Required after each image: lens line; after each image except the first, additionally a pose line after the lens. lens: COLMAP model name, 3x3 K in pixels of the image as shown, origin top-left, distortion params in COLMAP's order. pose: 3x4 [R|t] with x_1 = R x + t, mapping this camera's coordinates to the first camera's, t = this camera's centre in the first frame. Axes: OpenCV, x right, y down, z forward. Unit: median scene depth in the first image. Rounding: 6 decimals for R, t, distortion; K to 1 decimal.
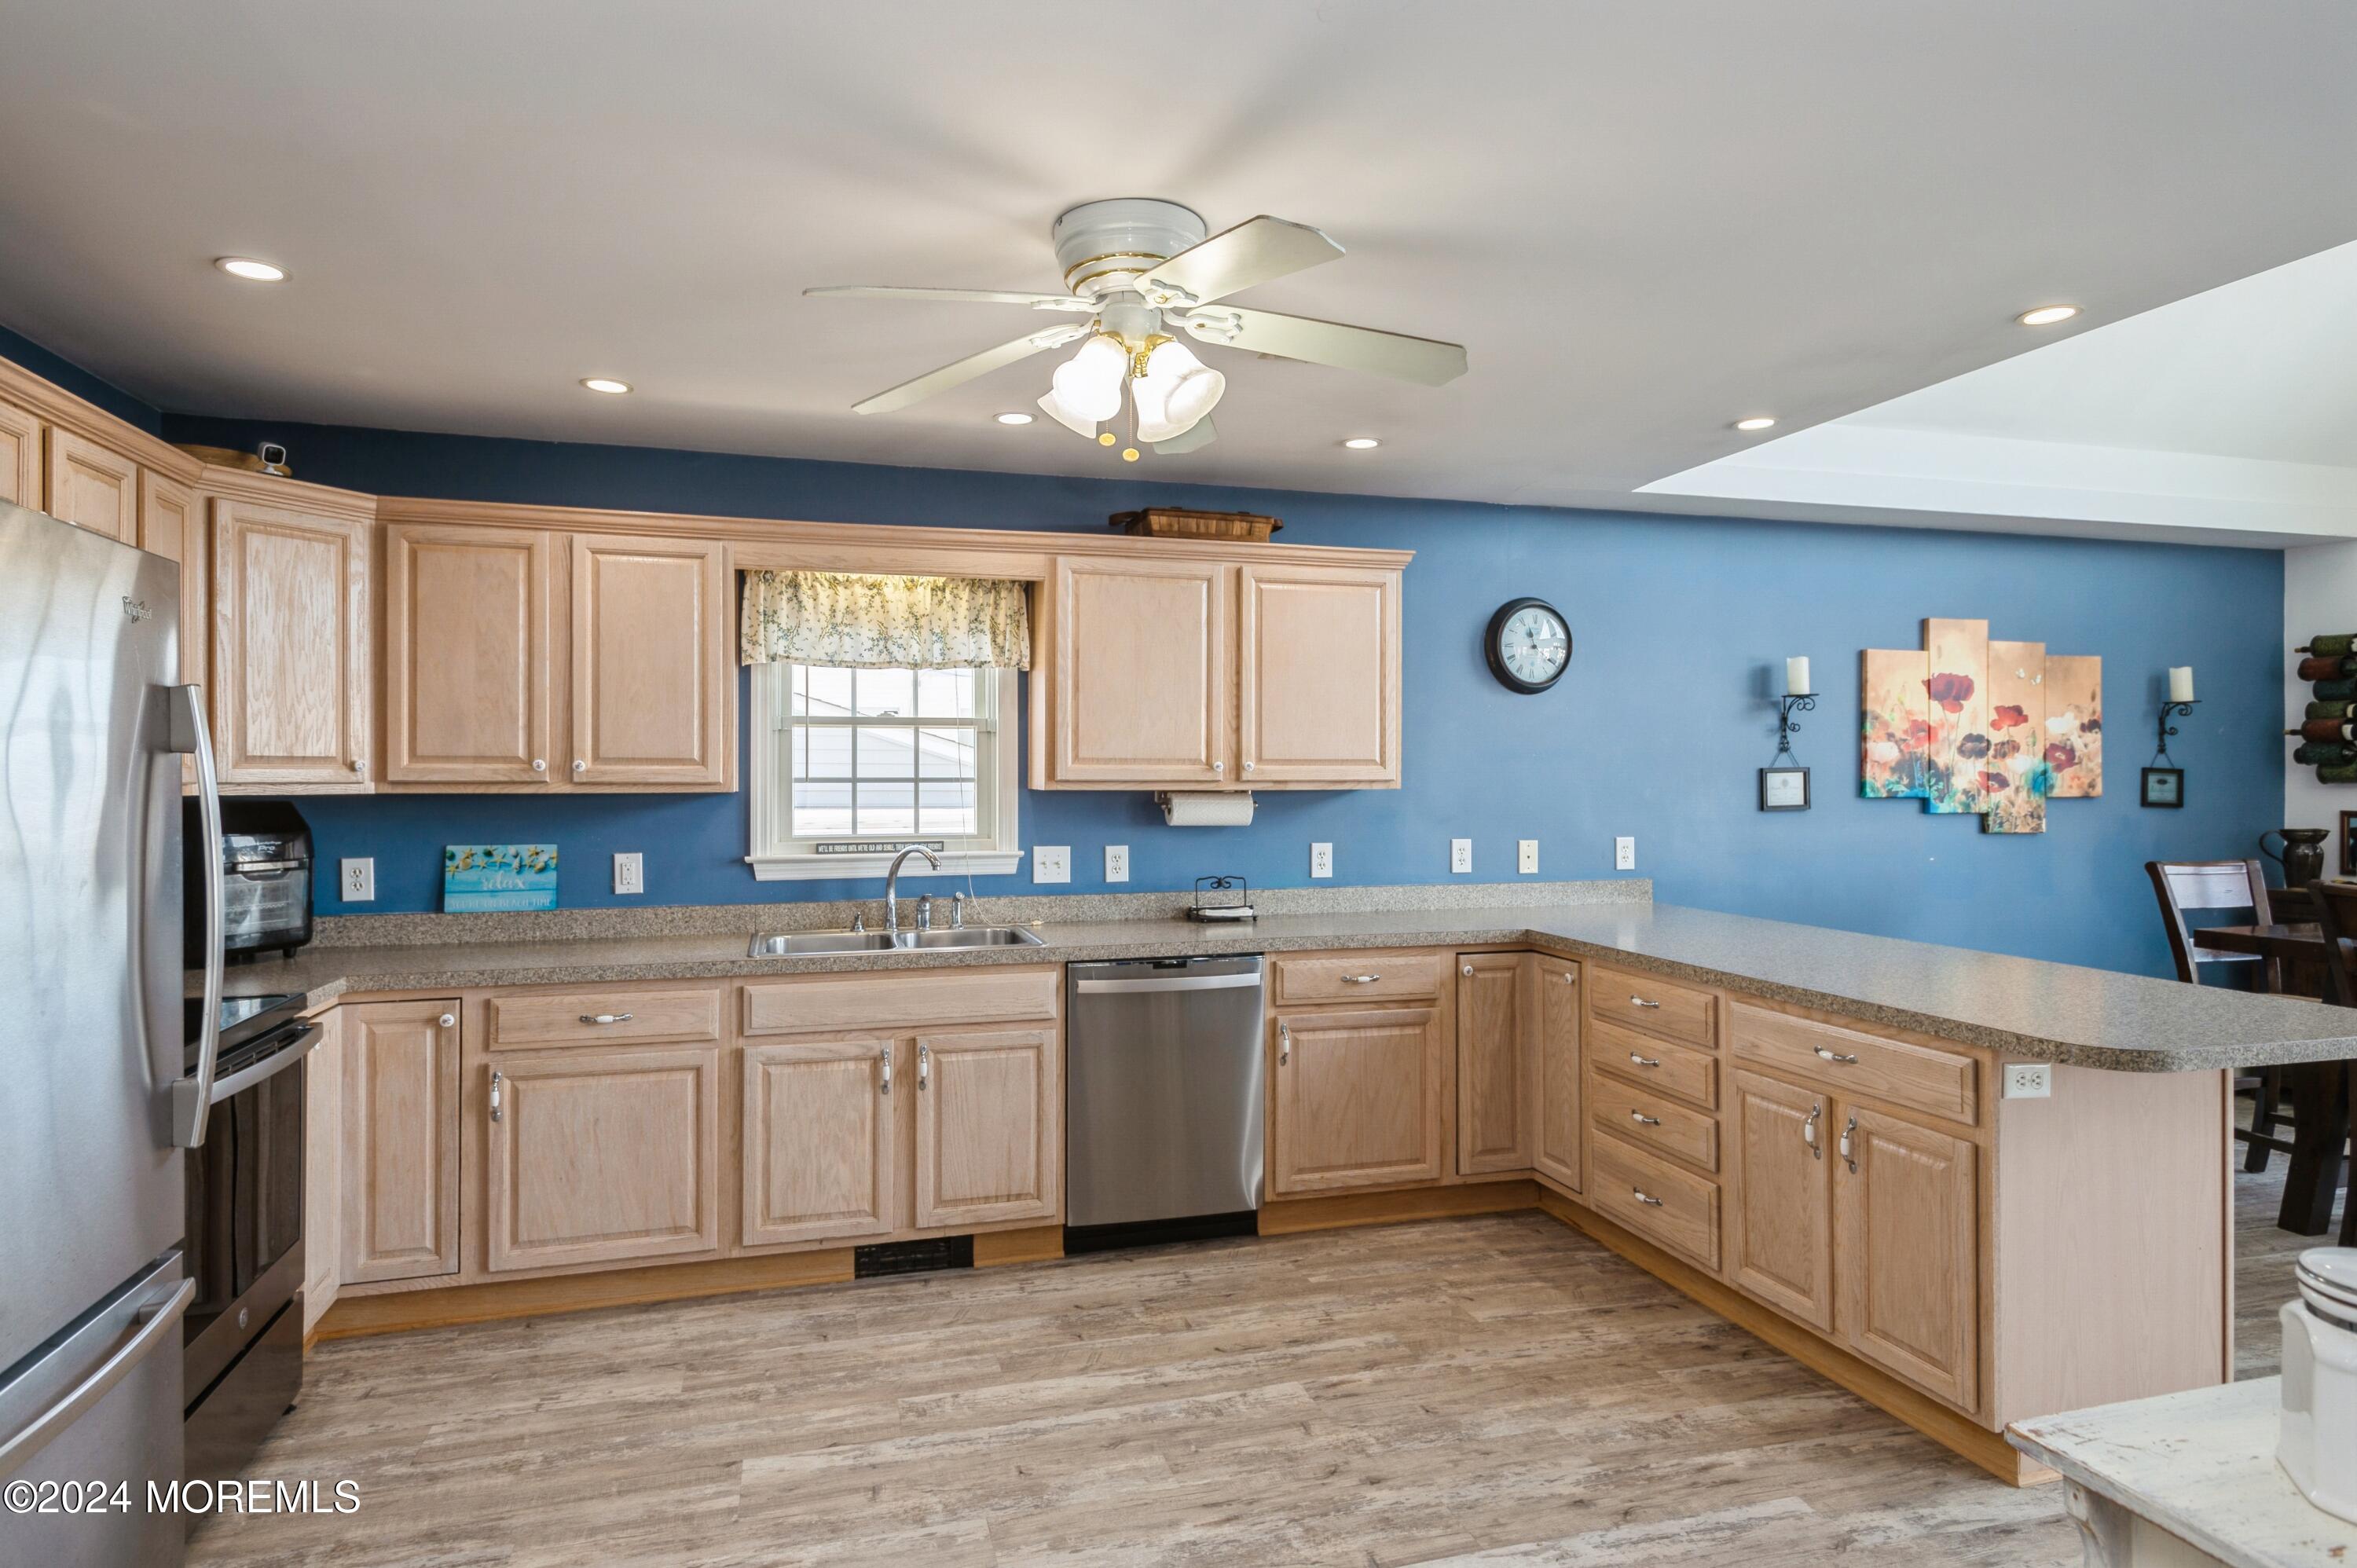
lens RADIAL K [[1306.5, 0, 1172.0], [0, 1306.5, 775.4], [0, 0, 1]] dist [0.032244, -0.018127]
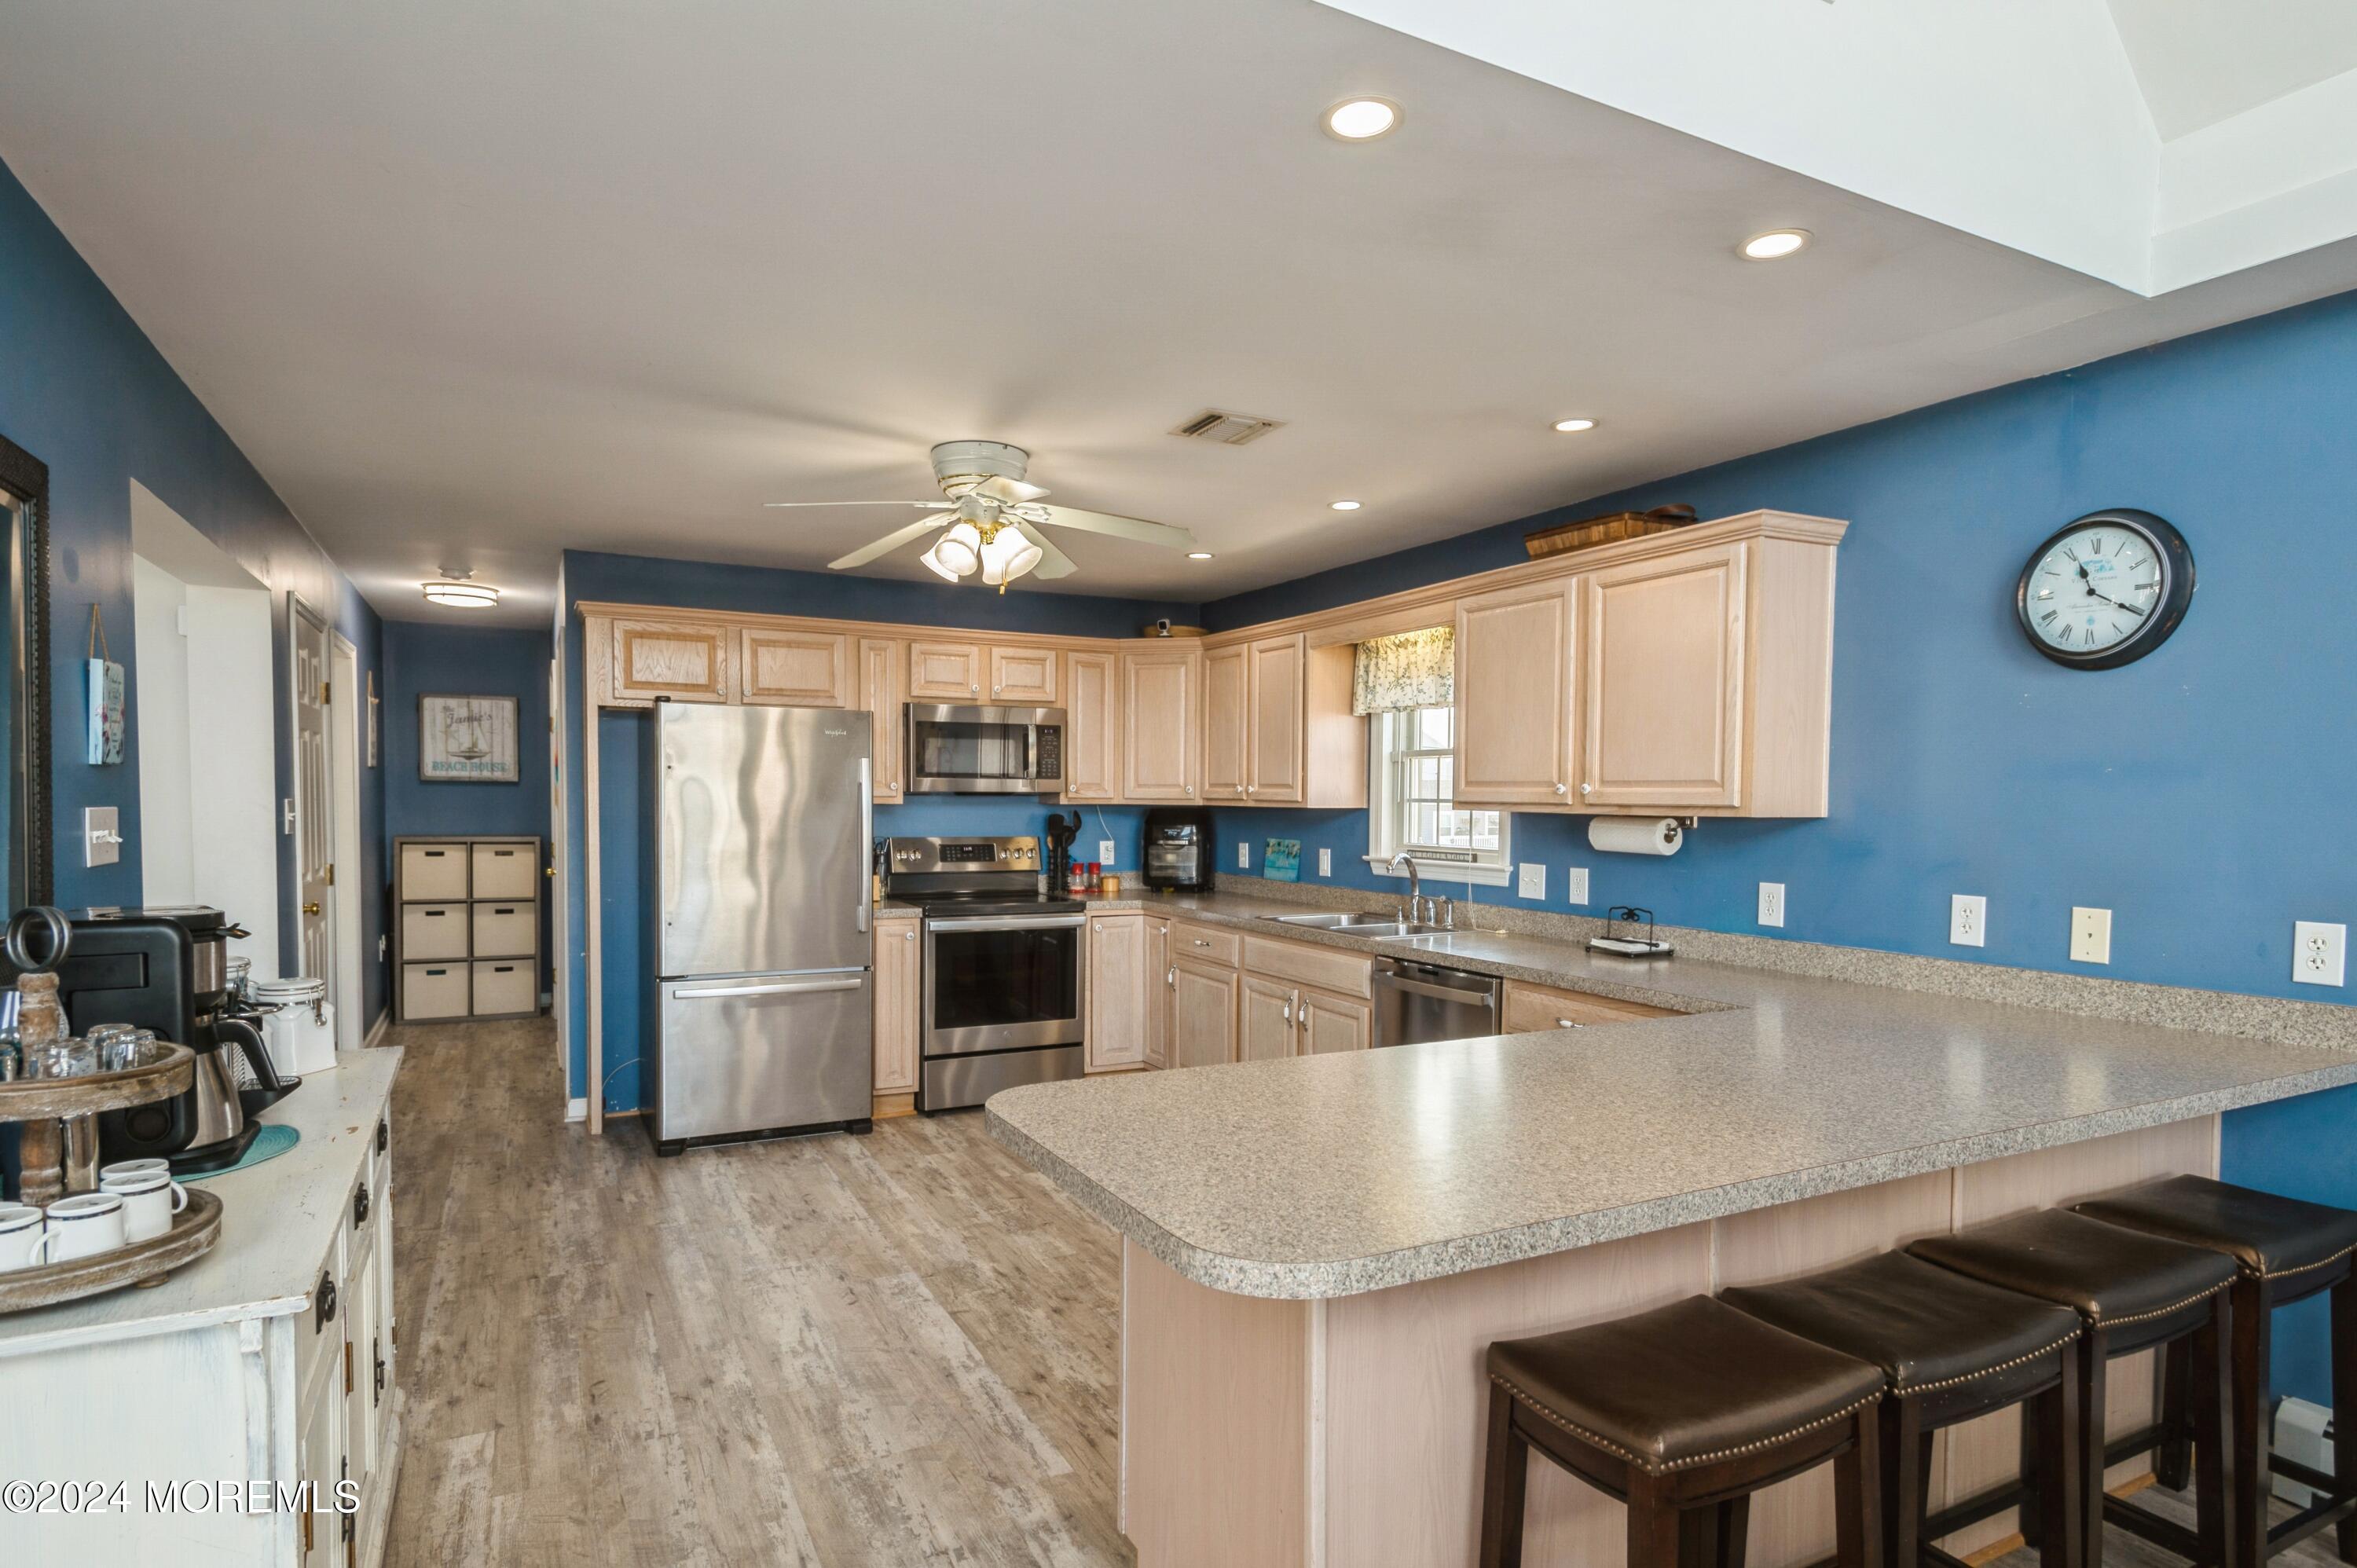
lens RADIAL K [[1257.0, 0, 1181.8], [0, 1257.0, 847.7], [0, 0, 1]] dist [0.017715, -0.000928]
pose [[0.199570, 0.044010, -0.978895, 0.846629], [-0.008136, 0.999031, 0.043256, -0.001304], [0.979850, -0.000668, 0.199735, 0.509452]]
